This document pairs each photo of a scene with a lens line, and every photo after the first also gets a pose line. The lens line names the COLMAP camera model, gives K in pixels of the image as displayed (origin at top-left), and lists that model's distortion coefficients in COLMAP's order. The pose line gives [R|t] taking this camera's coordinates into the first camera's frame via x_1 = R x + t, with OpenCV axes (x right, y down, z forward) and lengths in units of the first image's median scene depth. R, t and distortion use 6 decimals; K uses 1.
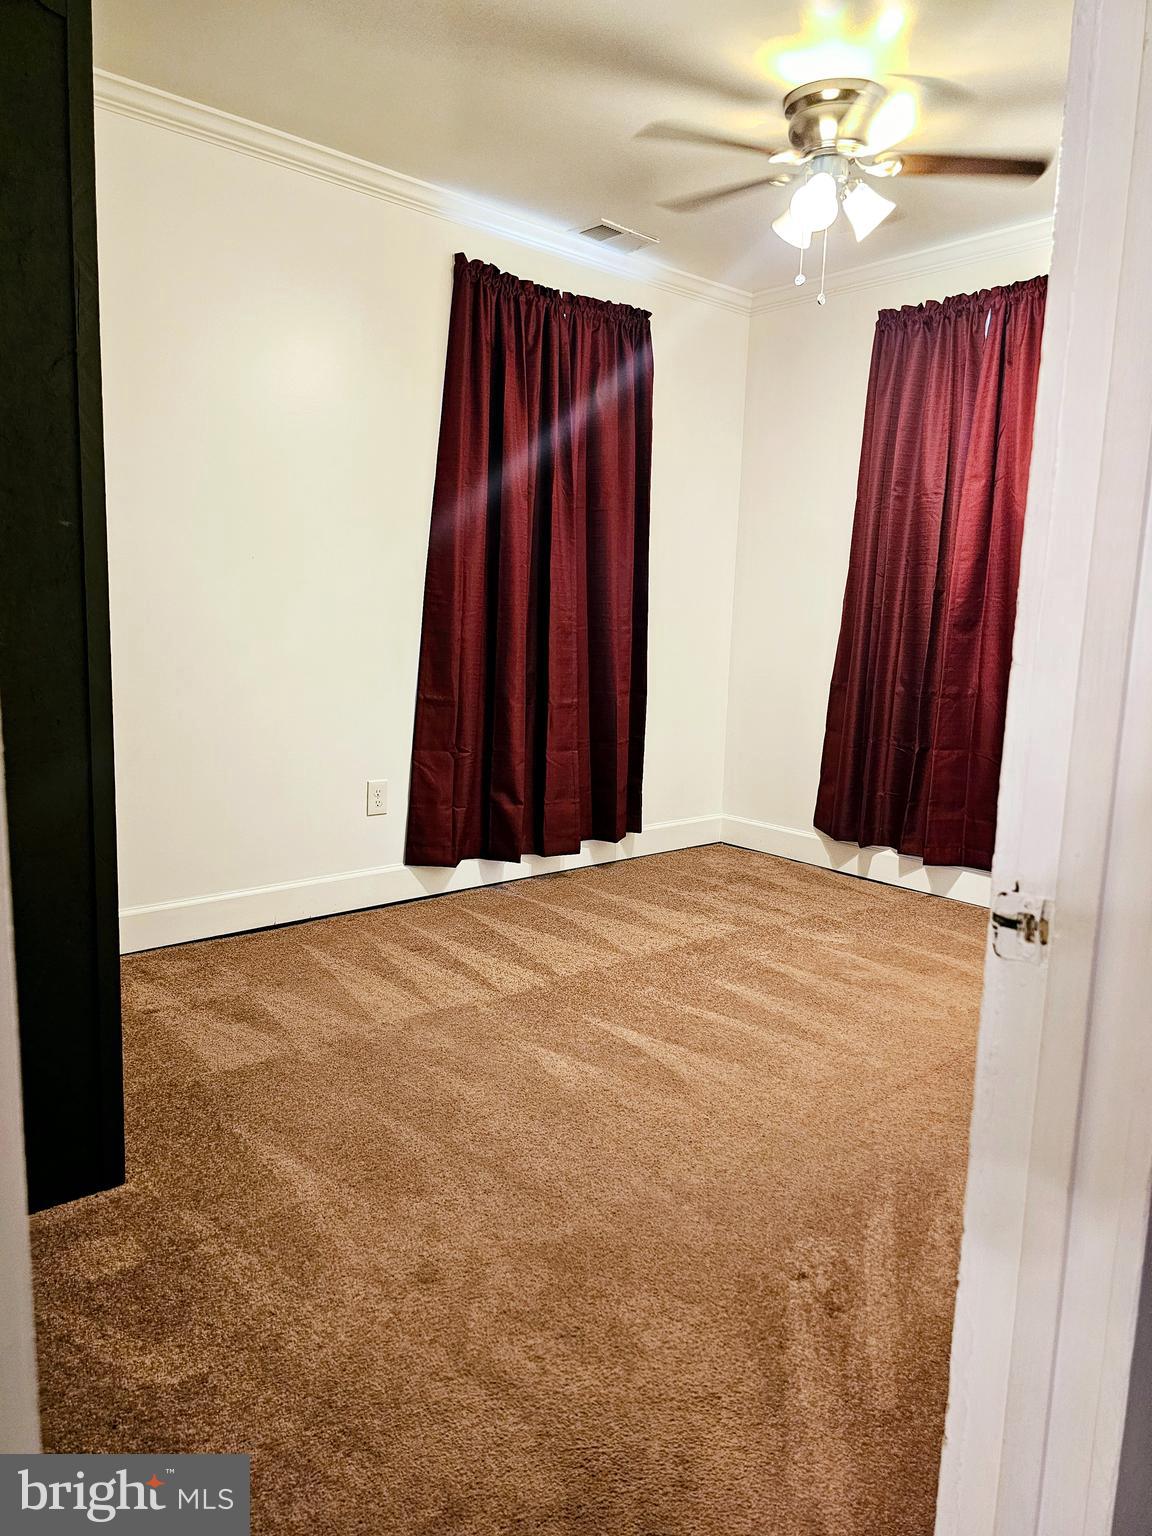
lens RADIAL K [[1024.0, 0, 584.2], [0, 1024.0, 763.8], [0, 0, 1]] dist [0.047088, -0.025229]
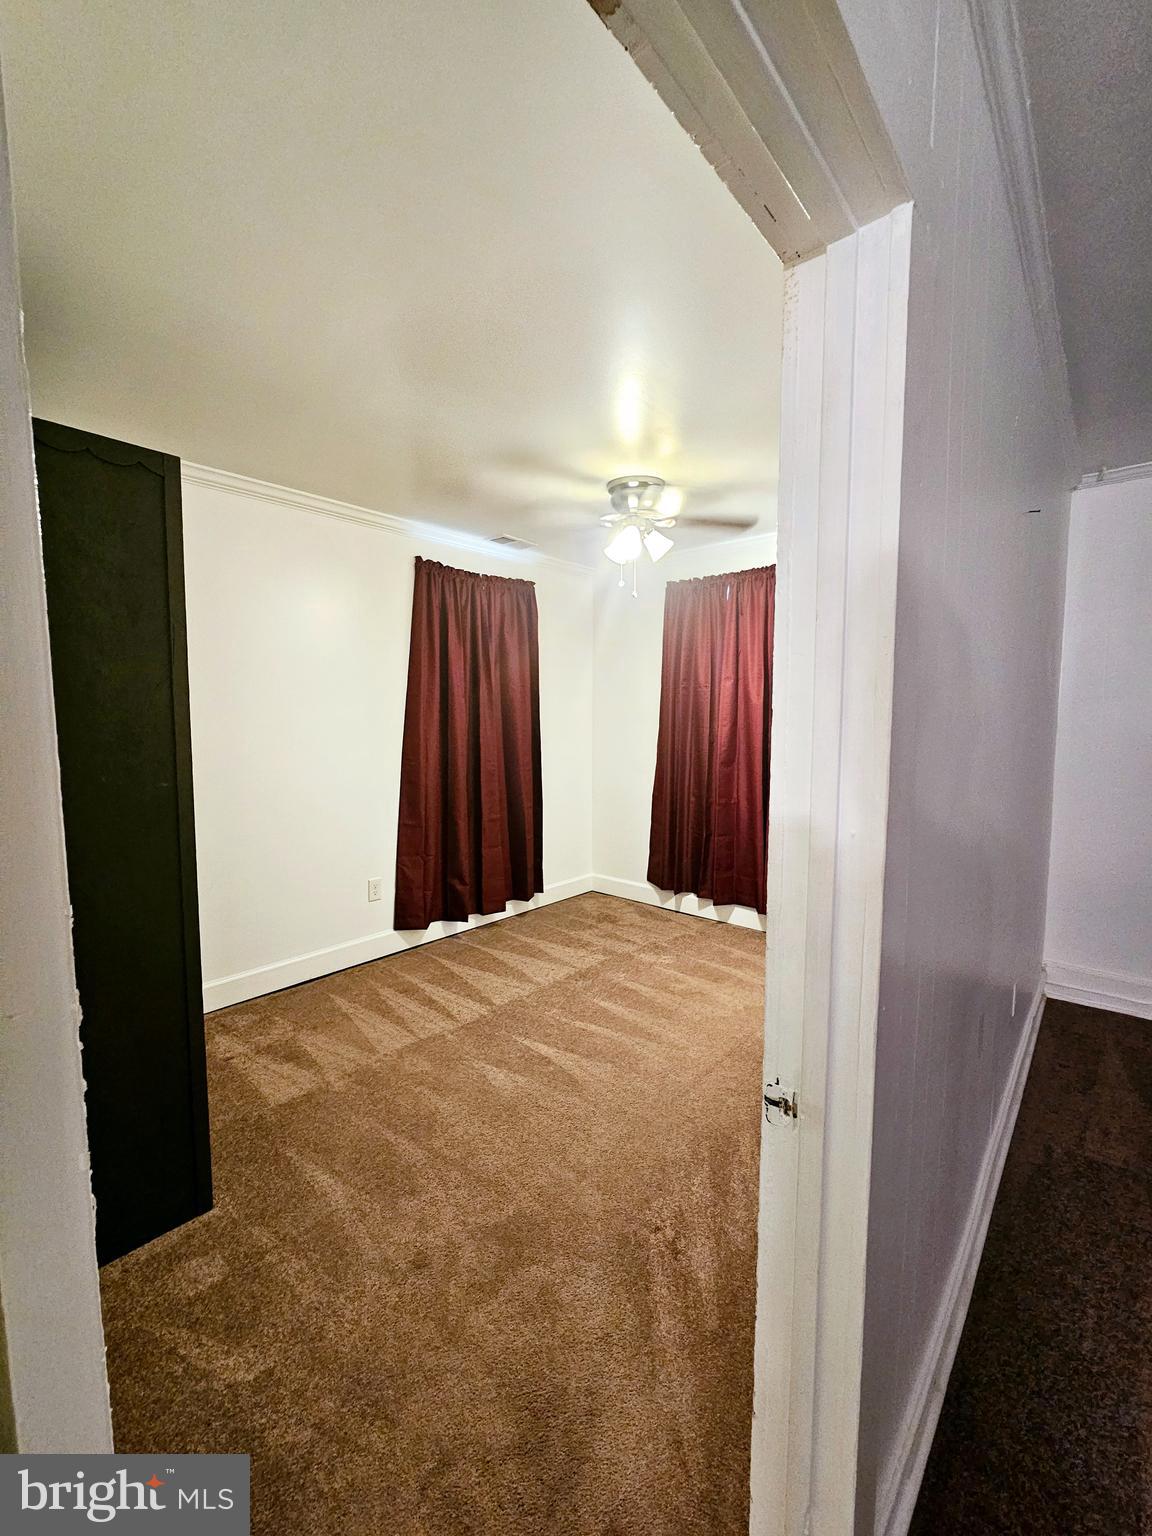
lens RADIAL K [[626.0, 0, 574.9], [0, 626.0, 768.8], [0, 0, 1]] dist [-0.003507, 0.001813]
pose [[0.992637, -0.040600, 0.114118, 0.000696], [0.047428, 0.997203, -0.057766, -0.114656], [-0.111454, 0.062754, 0.991786, 0.002802]]
